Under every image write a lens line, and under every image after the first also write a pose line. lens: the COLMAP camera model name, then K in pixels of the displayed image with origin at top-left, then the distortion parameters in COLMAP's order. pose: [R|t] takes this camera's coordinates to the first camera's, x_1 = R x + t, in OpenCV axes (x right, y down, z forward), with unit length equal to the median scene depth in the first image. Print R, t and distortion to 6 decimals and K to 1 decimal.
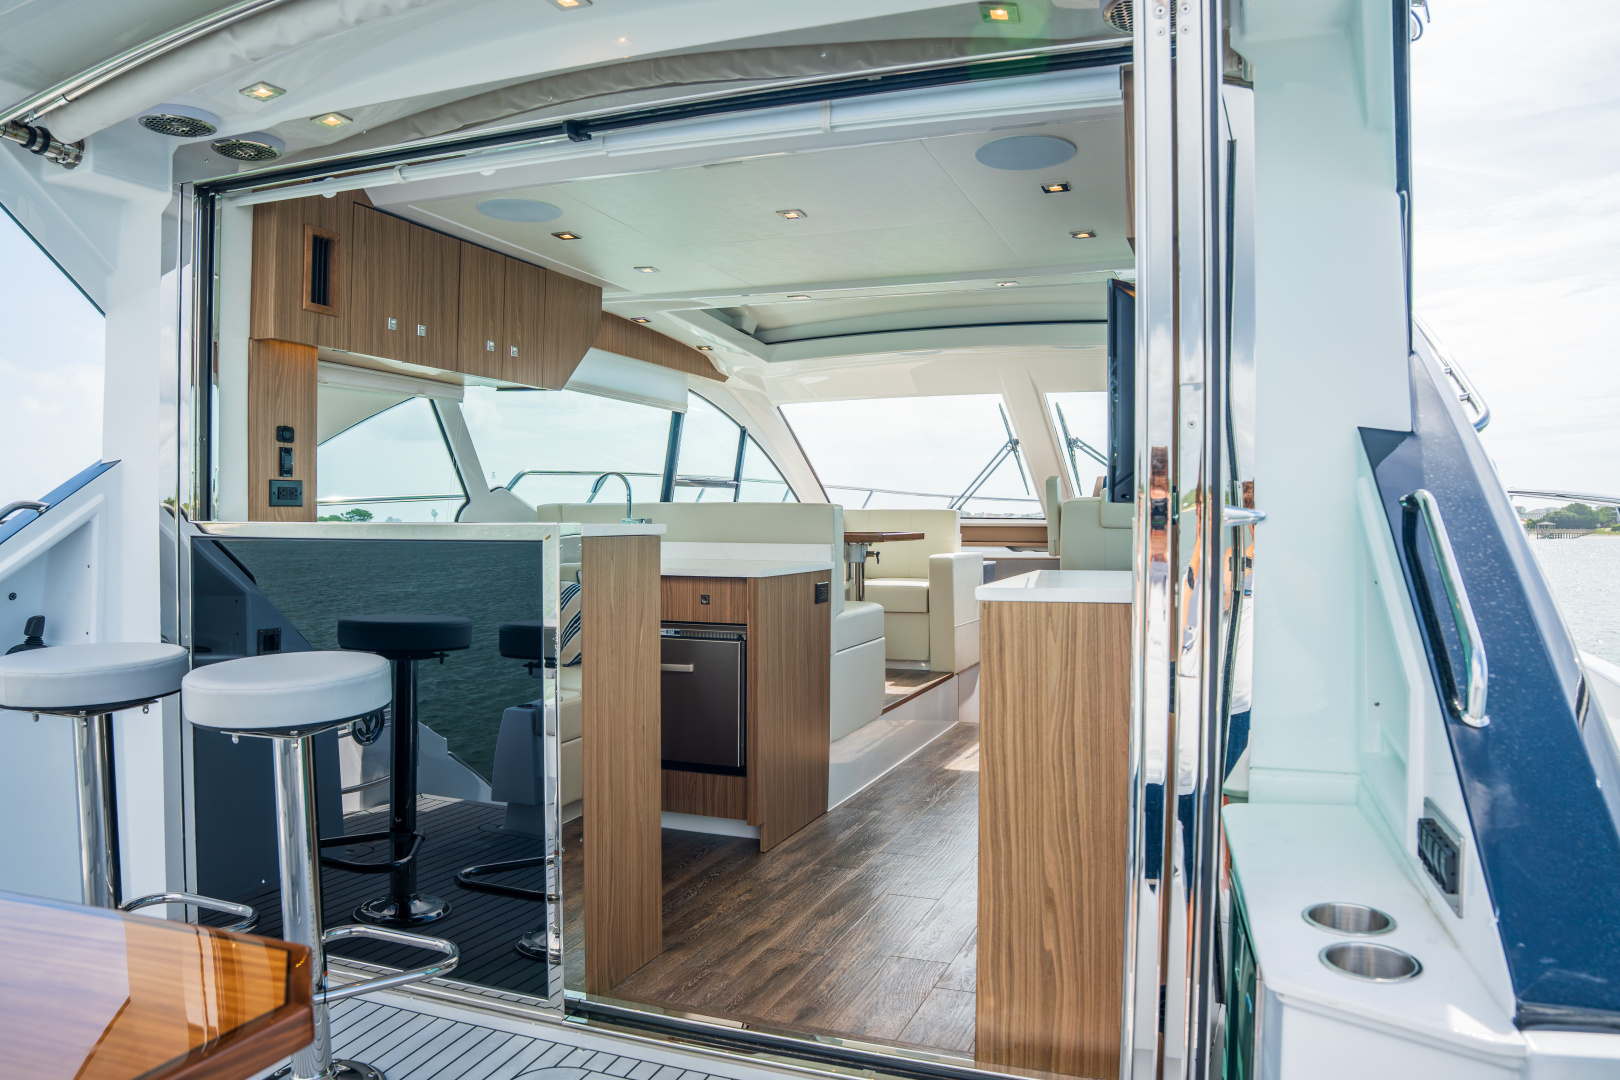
lens RADIAL K [[1164.8, 0, 810.0], [0, 1164.8, 540.0], [0, 0, 1]] dist [-0.150378, 0.114571]
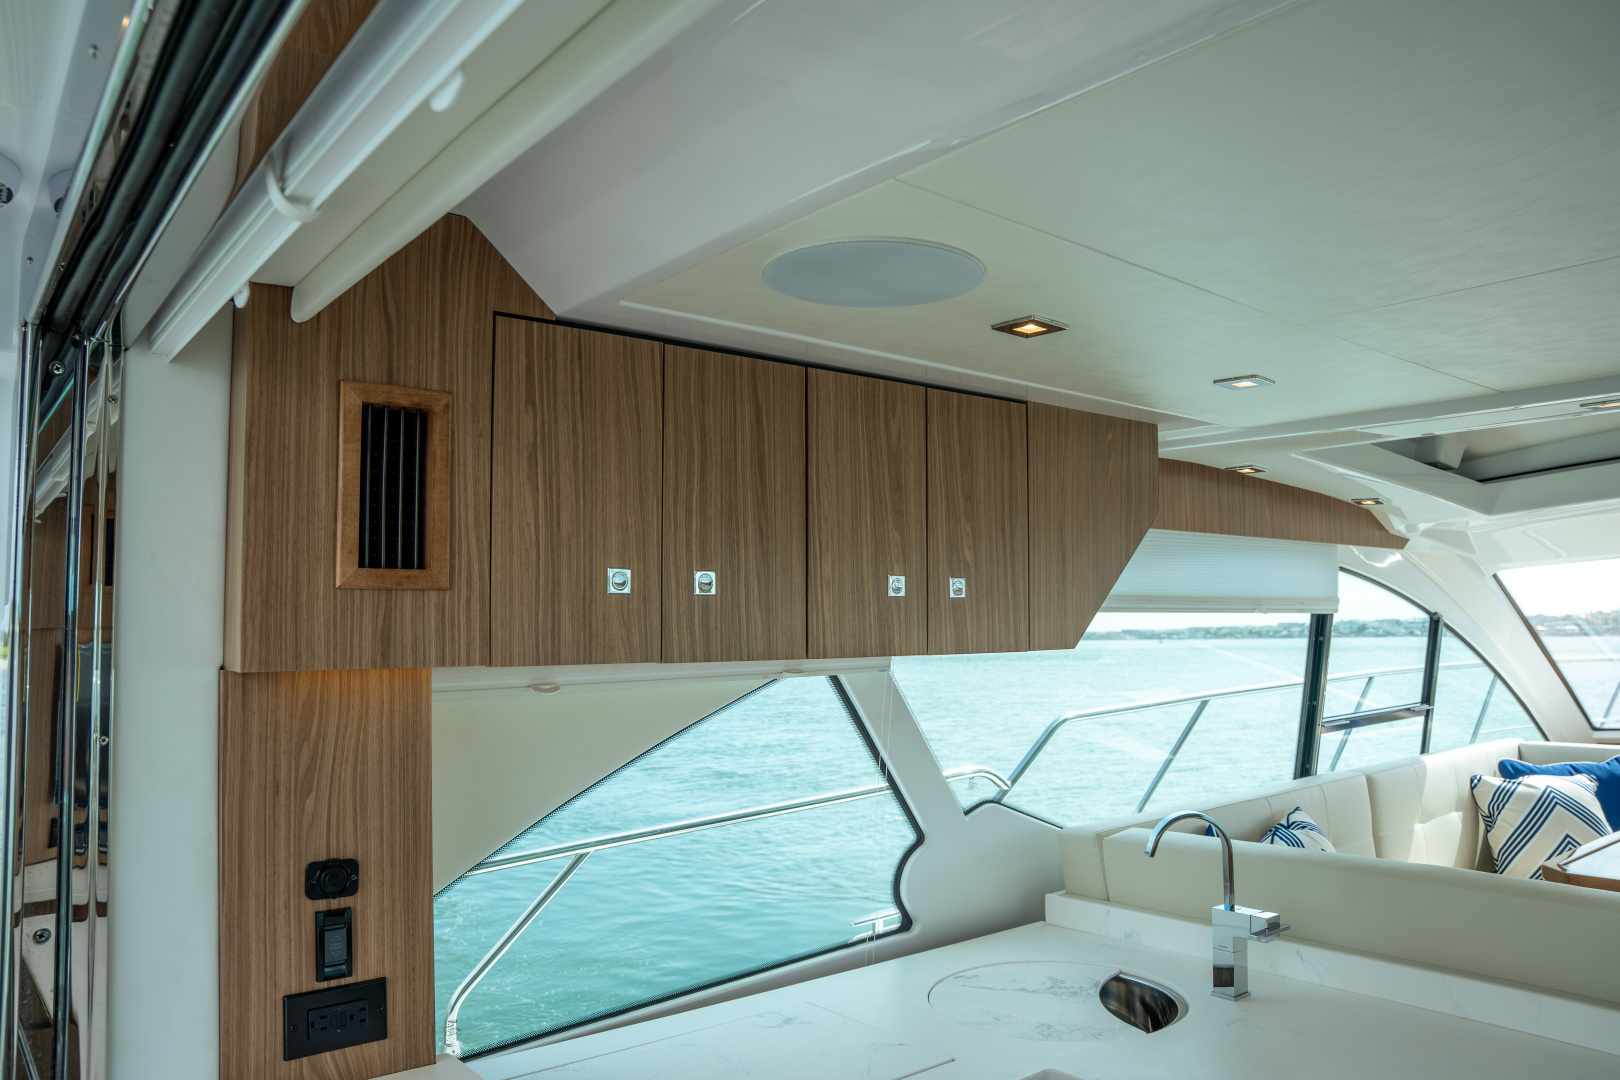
lens RADIAL K [[1186.9, 0, 810.0], [0, 1186.9, 540.0], [0, 0, 1]] dist [-0.149430, 0.118737]
pose [[0.867191, -0.052206, -0.495232, -0.090508], [0.007611, 0.995763, -0.091644, -0.178377], [0.497918, 0.075704, 0.863914, 0.708648]]
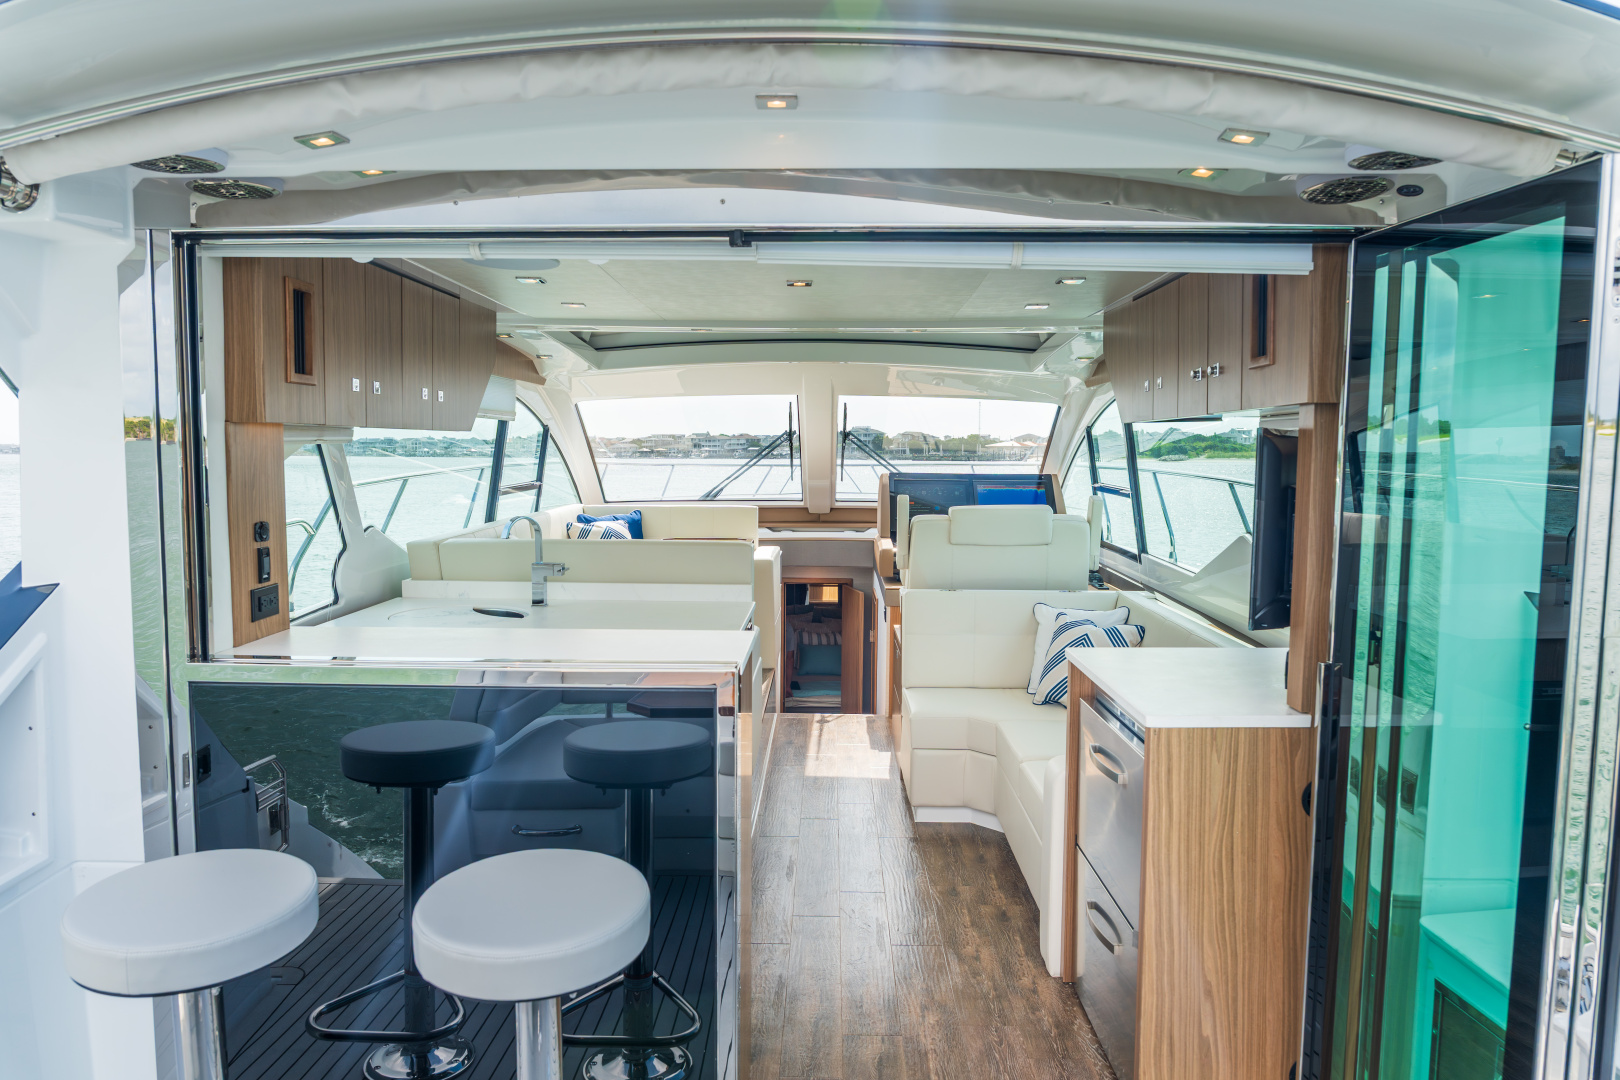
lens RADIAL K [[1123.9, 0, 810.0], [0, 1123.9, 540.0], [0, 0, 1]] dist [-0.011238, -0.002942]
pose [[0.939479, -0.027043, 0.341538, -0.366926], [0.003552, 0.997595, 0.069221, -0.142451], [-0.342589, -0.063818, 0.937315, 0.100321]]
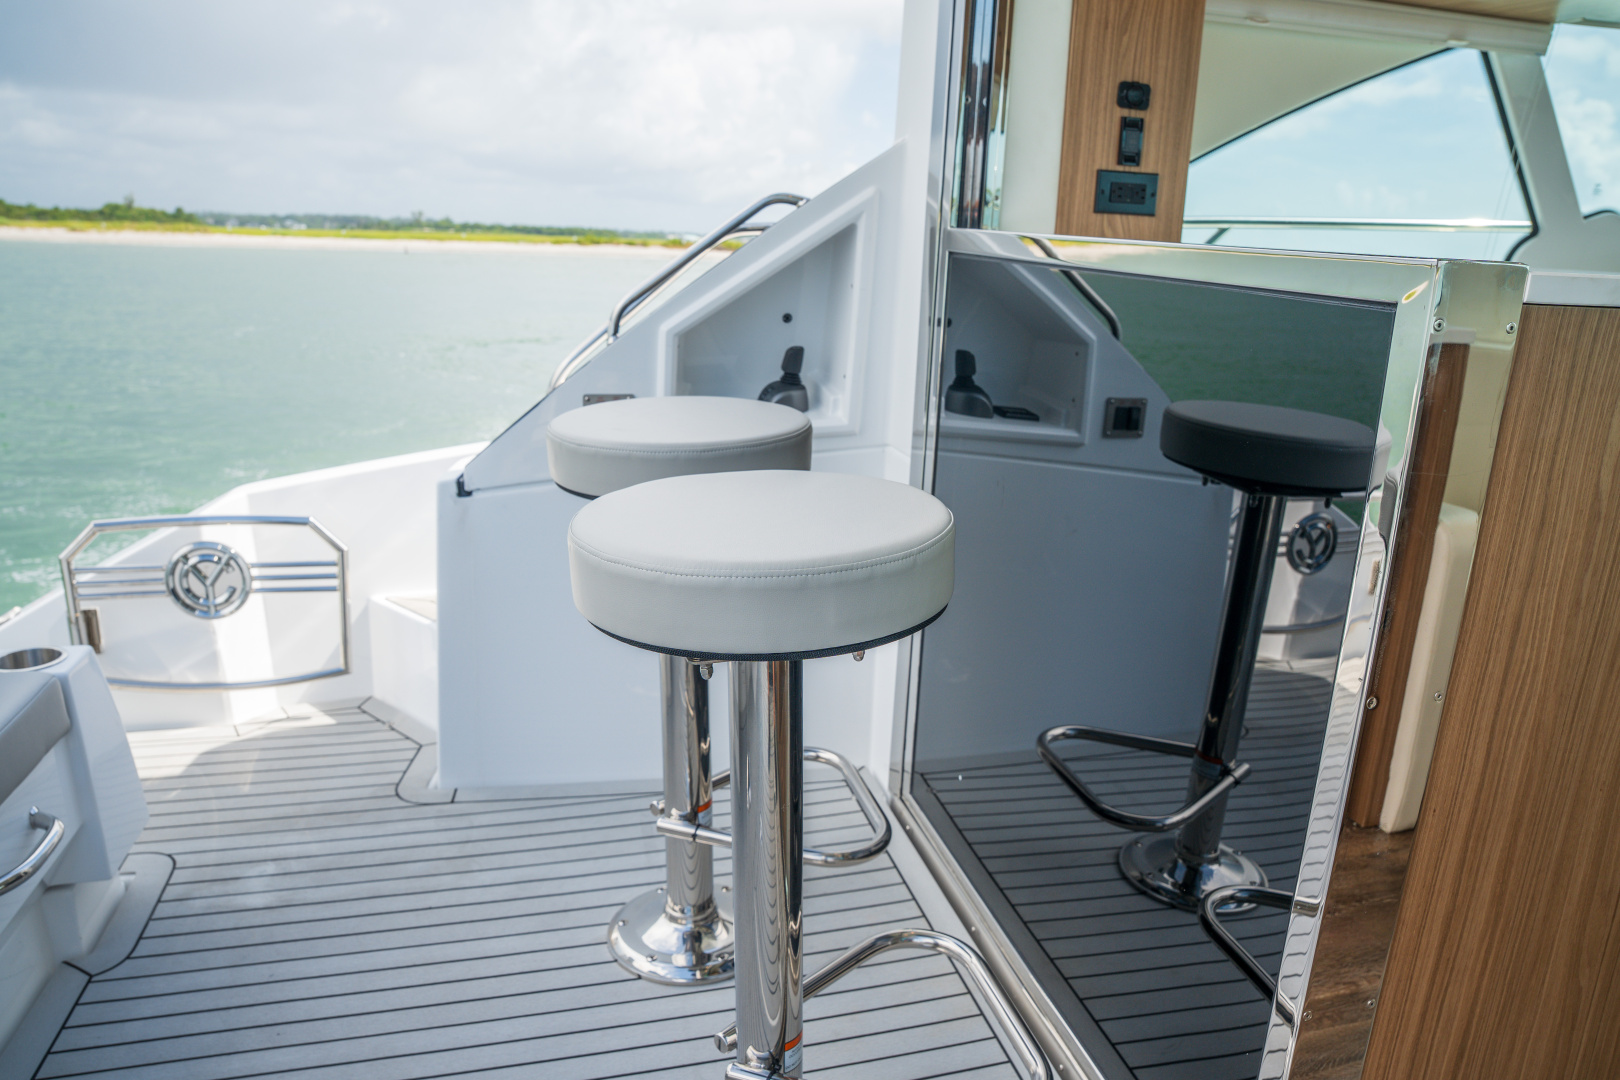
lens RADIAL K [[1164.8, 0, 810.0], [0, 1164.8, 540.0], [0, 0, 1]] dist [-0.150378, 0.114571]
pose [[0.572119, 0.239557, -0.784406, -0.021564], [-0.052406, 0.965116, 0.256524, -0.008455], [0.818495, -0.105655, 0.564715, 0.480123]]
